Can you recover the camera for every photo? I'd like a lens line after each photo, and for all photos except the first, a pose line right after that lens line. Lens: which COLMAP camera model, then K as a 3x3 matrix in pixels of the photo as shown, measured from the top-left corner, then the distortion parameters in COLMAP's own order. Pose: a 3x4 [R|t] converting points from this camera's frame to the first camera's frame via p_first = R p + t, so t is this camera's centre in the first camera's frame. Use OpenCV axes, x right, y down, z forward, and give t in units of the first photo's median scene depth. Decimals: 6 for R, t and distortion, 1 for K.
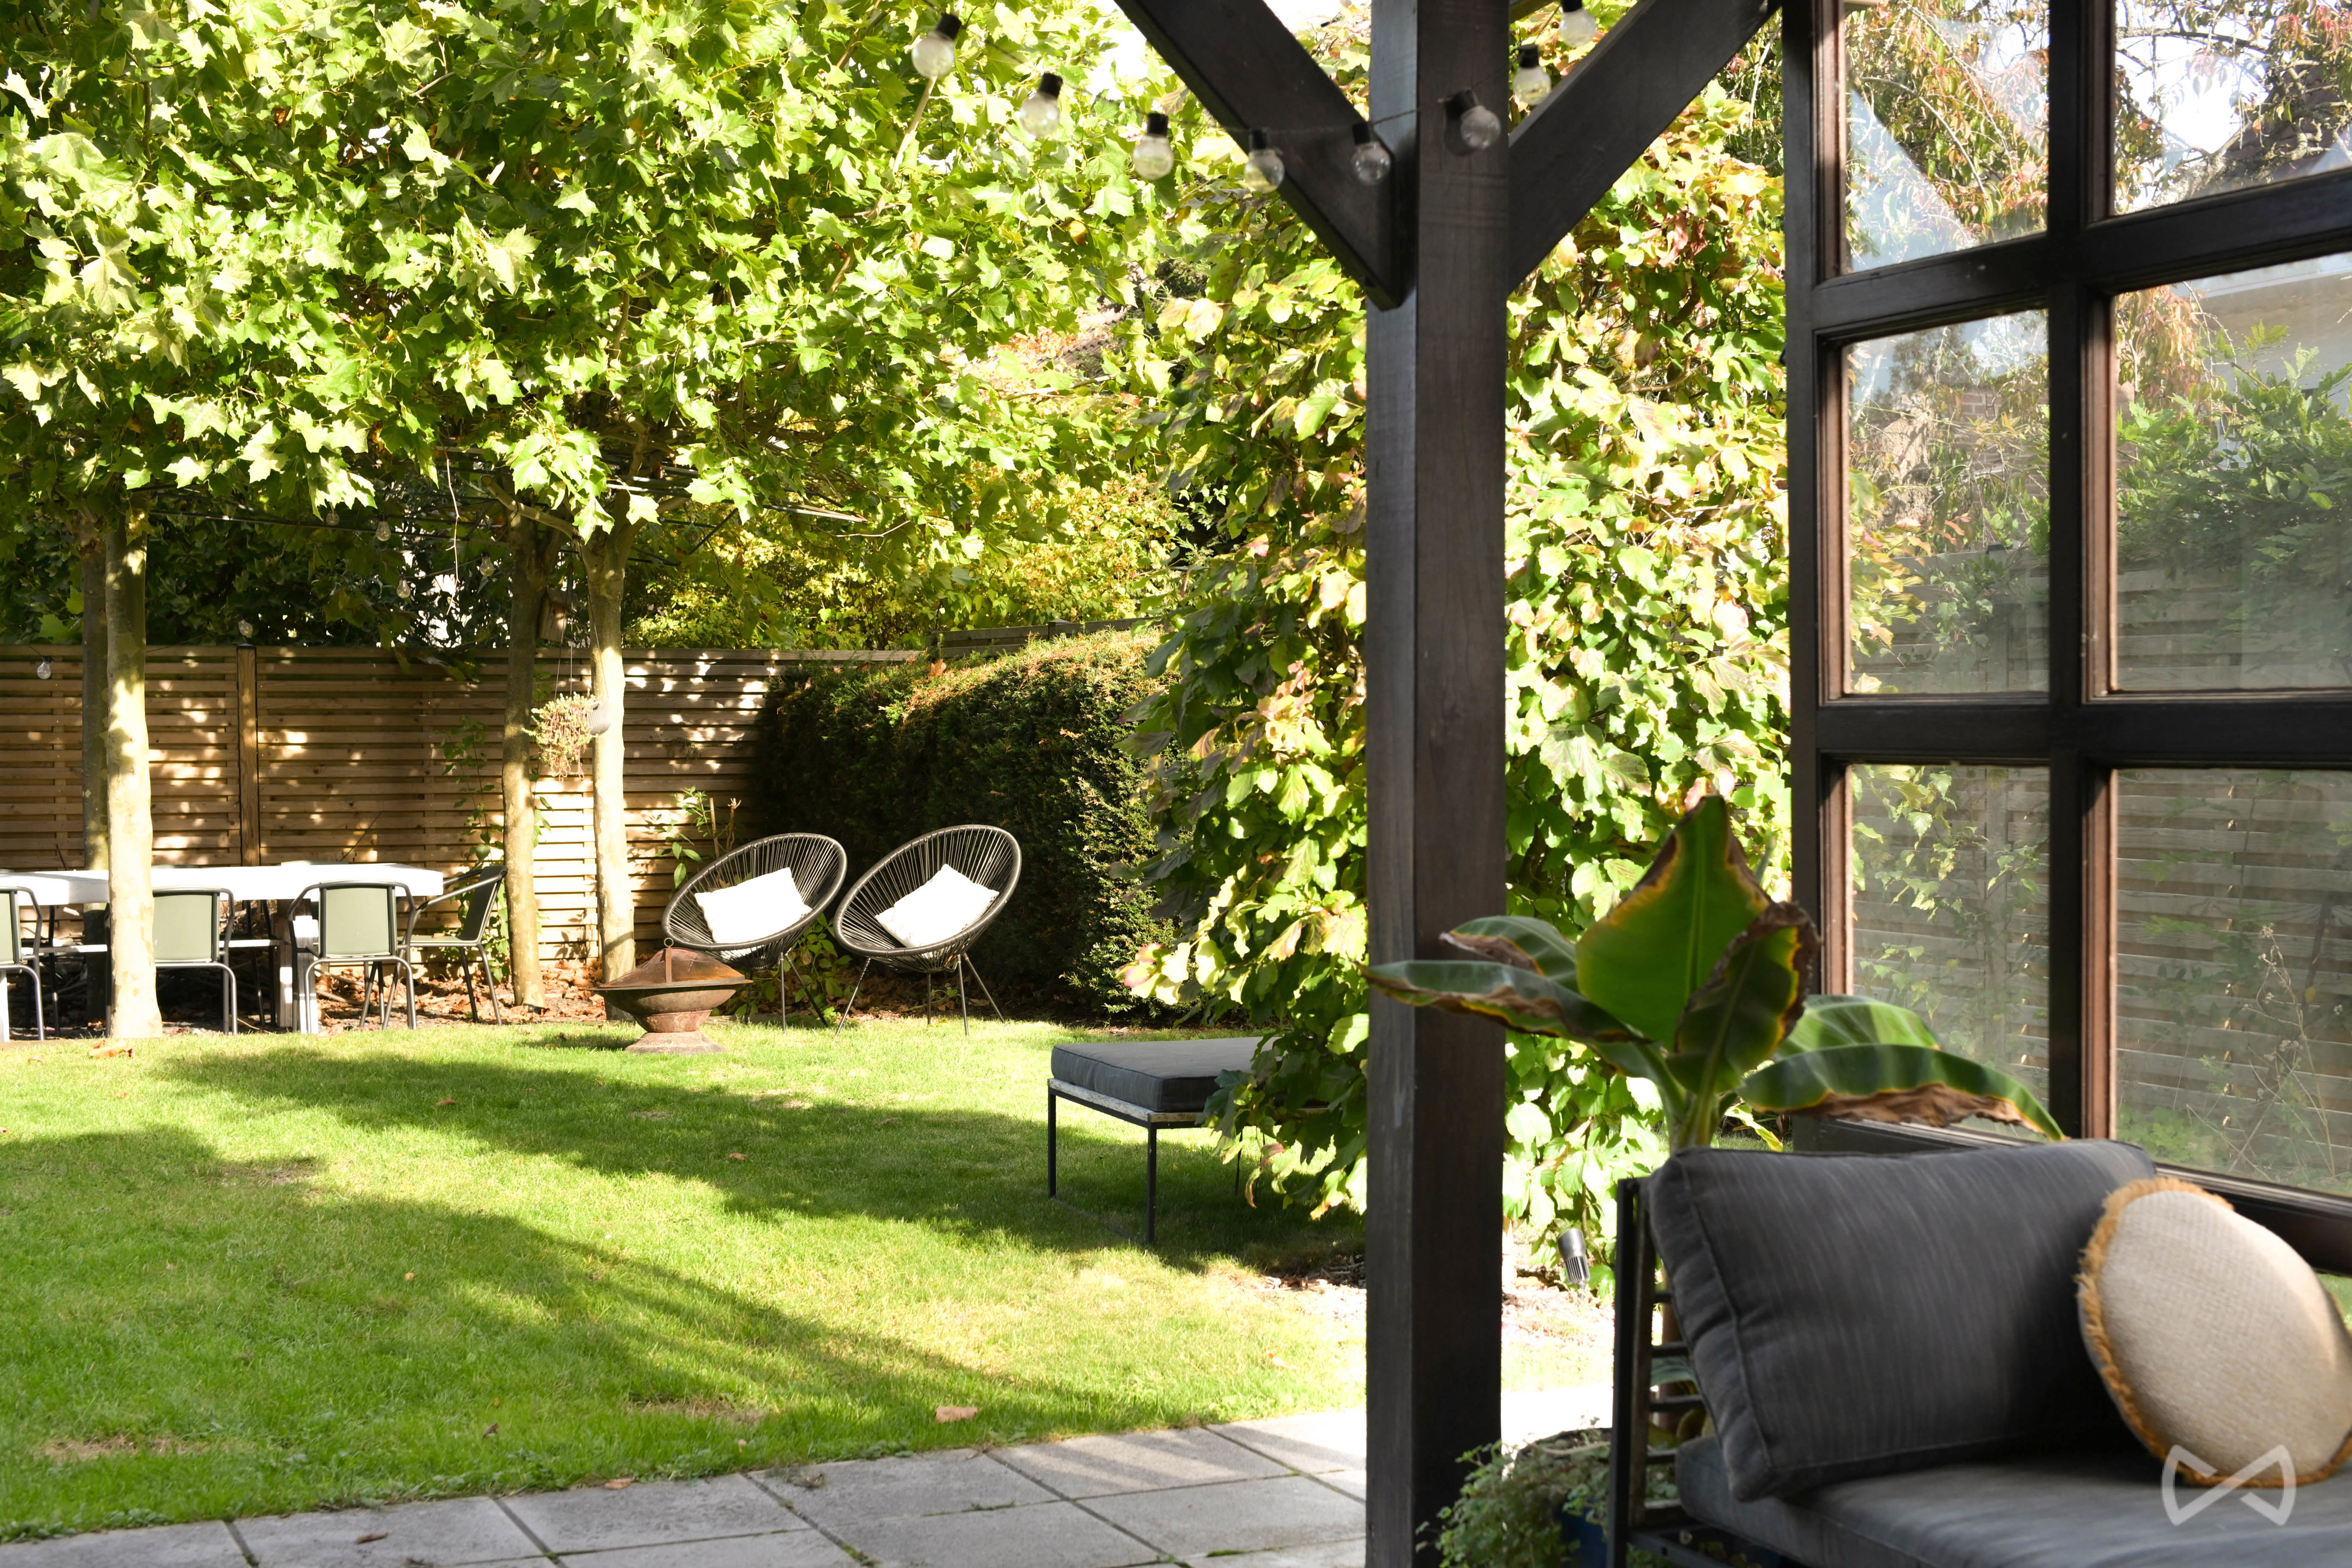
lens RADIAL K [[3113.7, 0, 1181.7], [0, 3113.7, 794.8], [0, 0, 1]] dist [-0.015421, 0.000000]
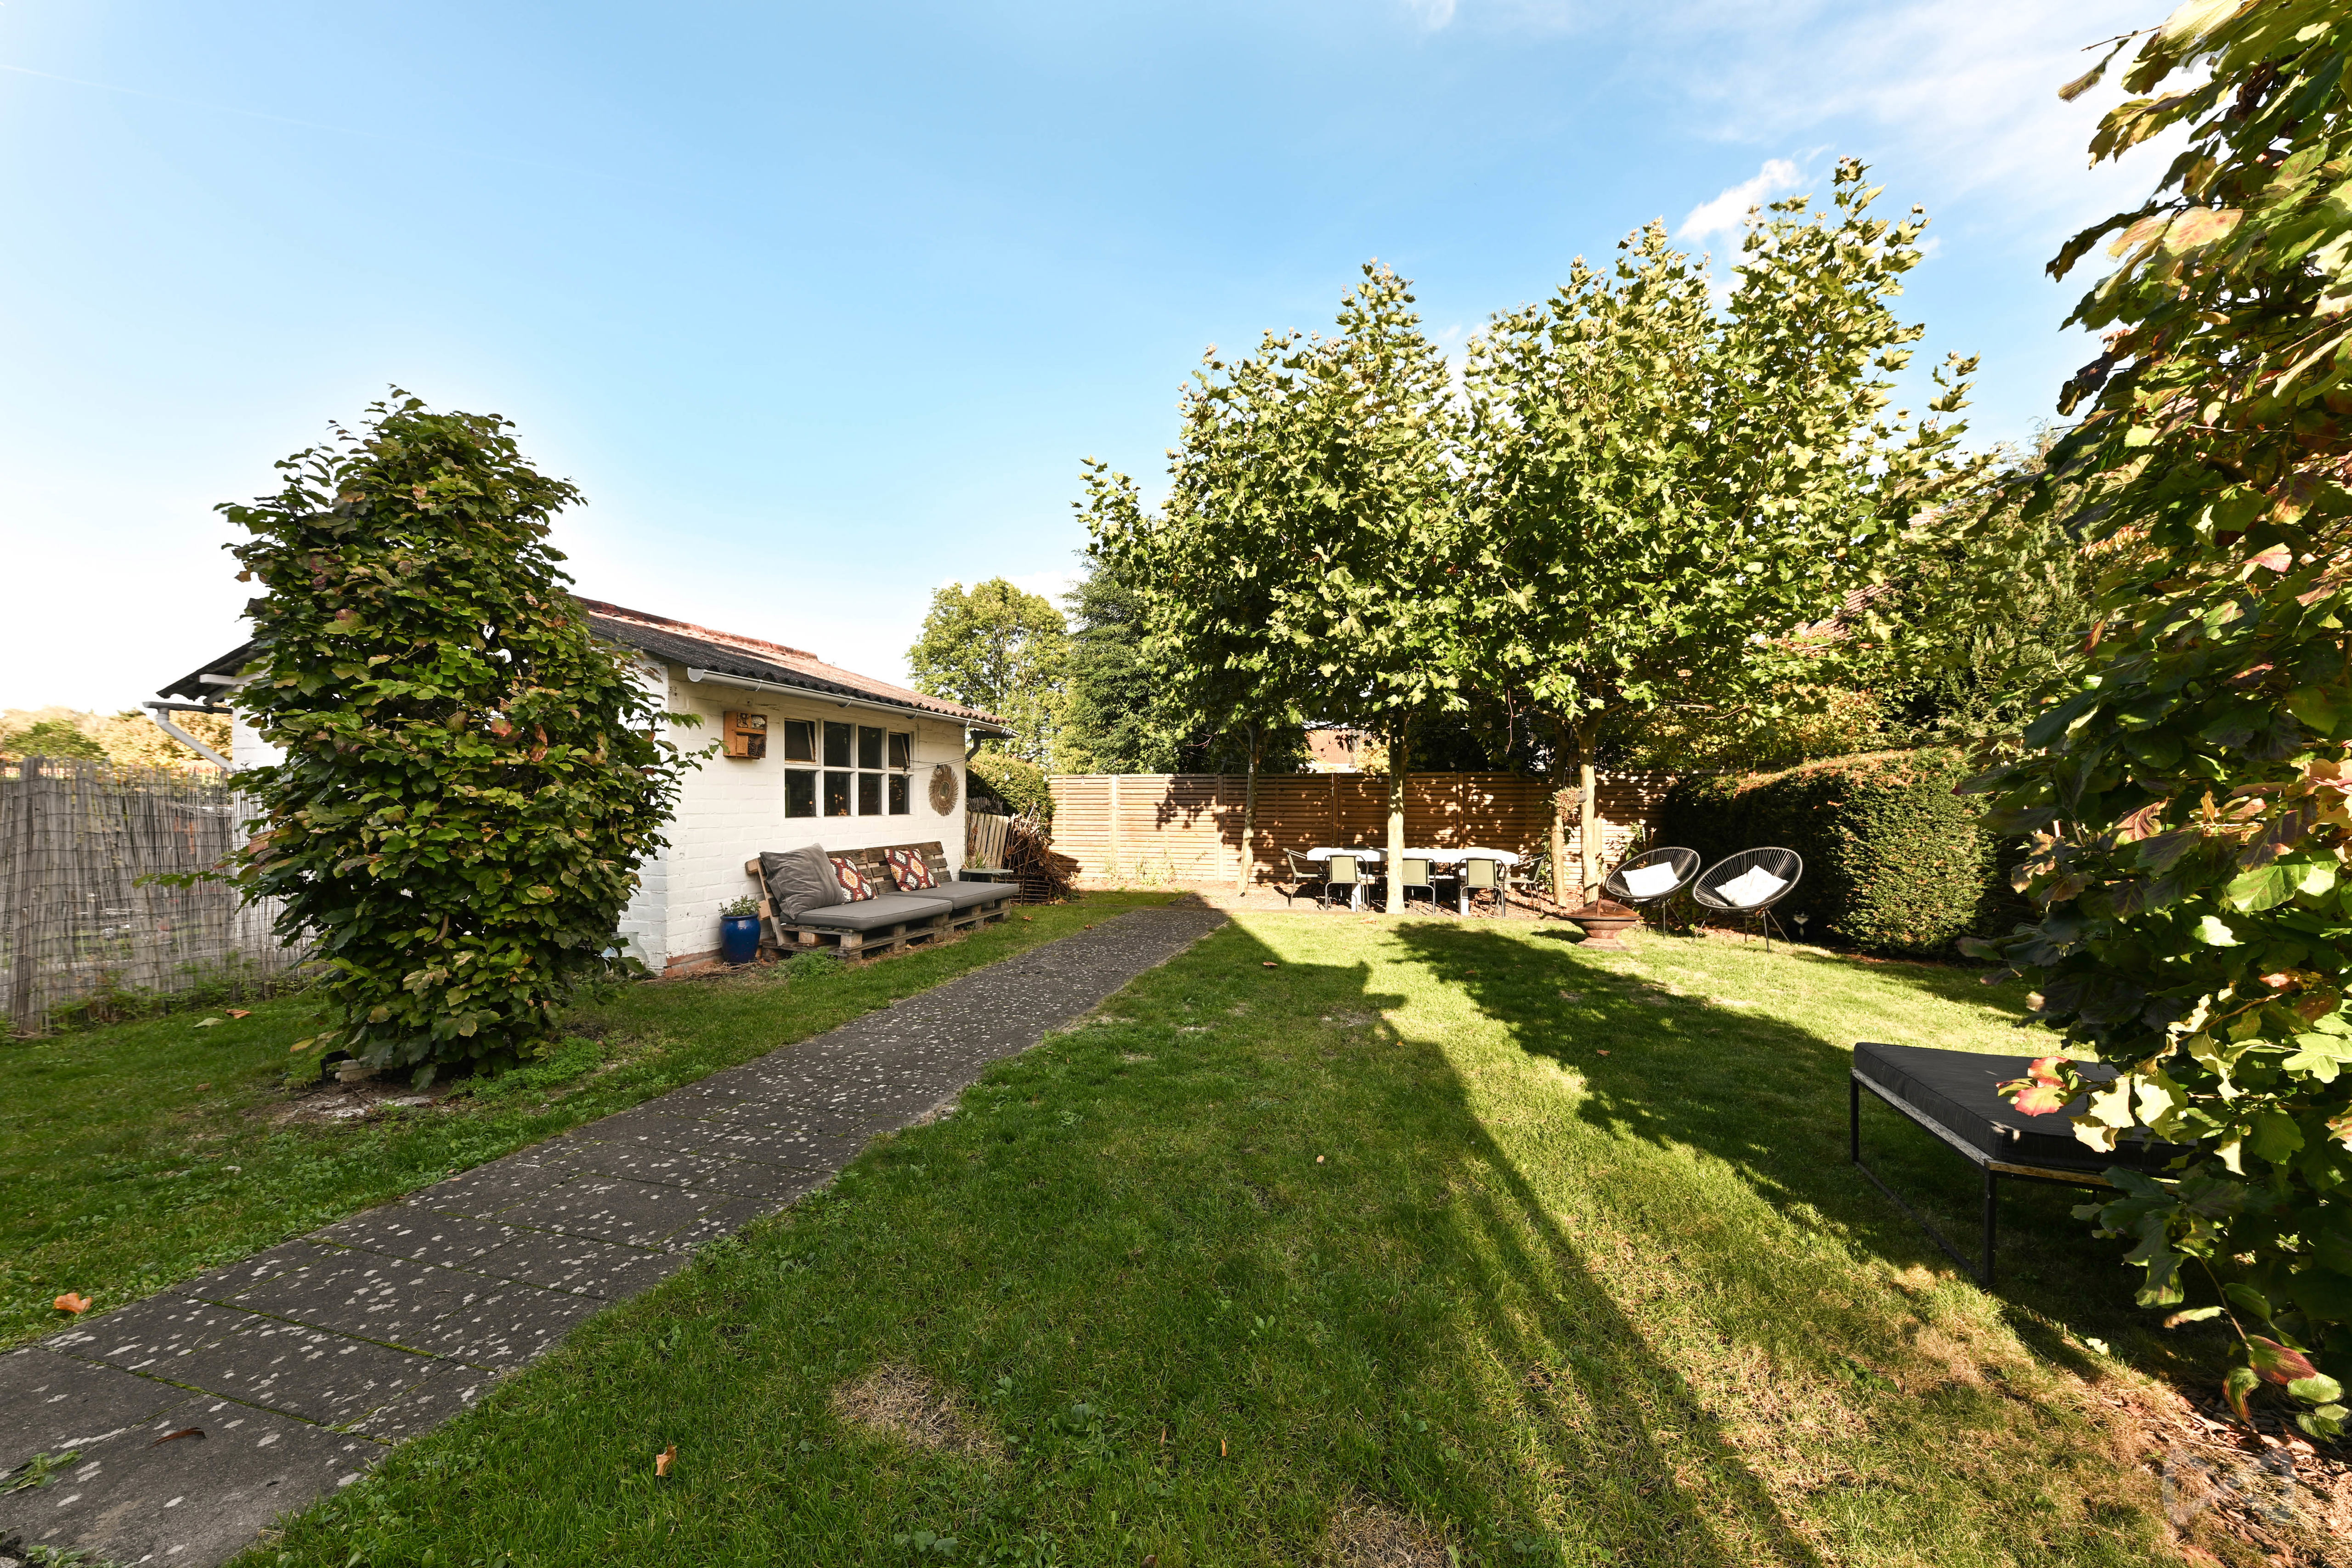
lens RADIAL K [[795.1, 0, 1179.3], [0, 795.1, 803.7], [0, 0, 1]] dist [0.010411, -0.000036]
pose [[0.763225, 0.004982, -0.646114, -0.025225], [-0.015017, 0.999837, -0.010029, -0.008253], [0.645959, 0.017357, 0.763175, 0.344281]]
